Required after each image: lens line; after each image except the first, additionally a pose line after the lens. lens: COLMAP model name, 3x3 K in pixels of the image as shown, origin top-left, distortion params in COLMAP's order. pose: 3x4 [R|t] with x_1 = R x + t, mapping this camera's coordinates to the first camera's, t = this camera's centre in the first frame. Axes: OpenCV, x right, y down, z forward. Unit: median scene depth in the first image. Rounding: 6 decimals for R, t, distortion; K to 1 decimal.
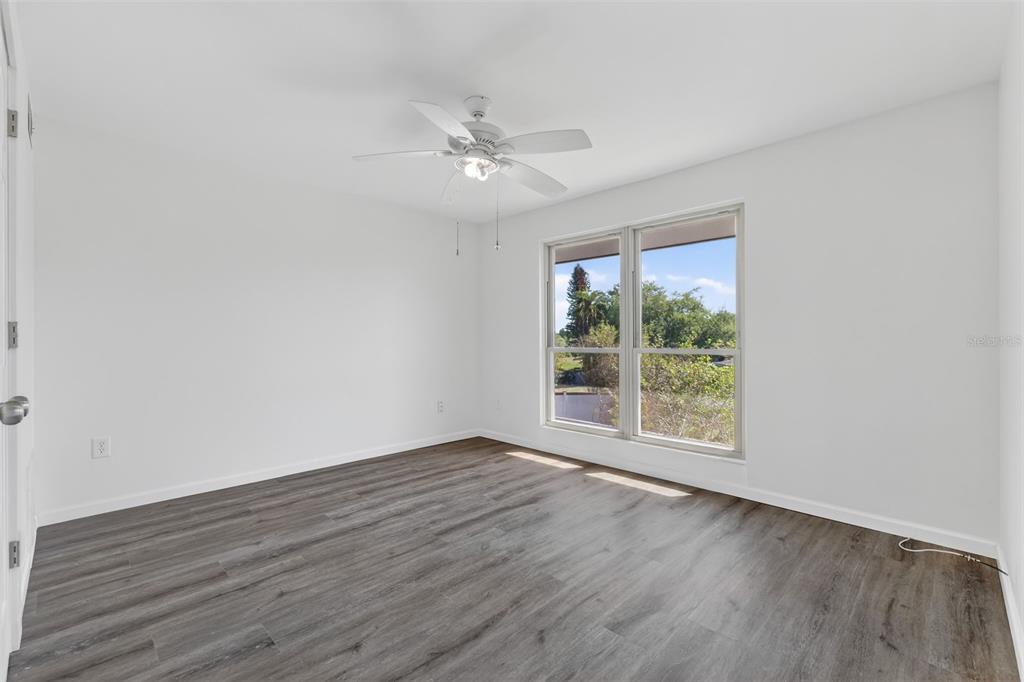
lens RADIAL K [[455.3, 0, 514.1], [0, 455.3, 324.2], [0, 0, 1]] dist [0.000978, -0.000045]
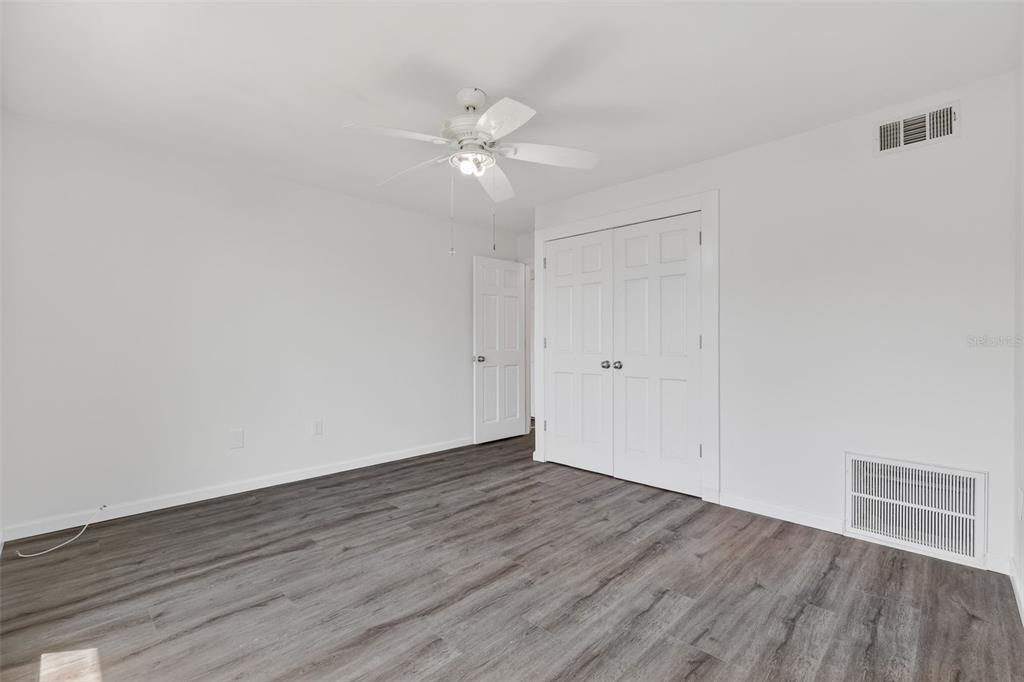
lens RADIAL K [[449.6, 0, 521.1], [0, 449.6, 345.1], [0, 0, 1]] dist [0.001873, -0.000219]
pose [[-0.999625, -0.000936, -0.027382, -0.154936], [-0.000096, 0.999529, -0.030692, 0.060918], [0.027398, -0.030678, -0.999154, 1.919677]]
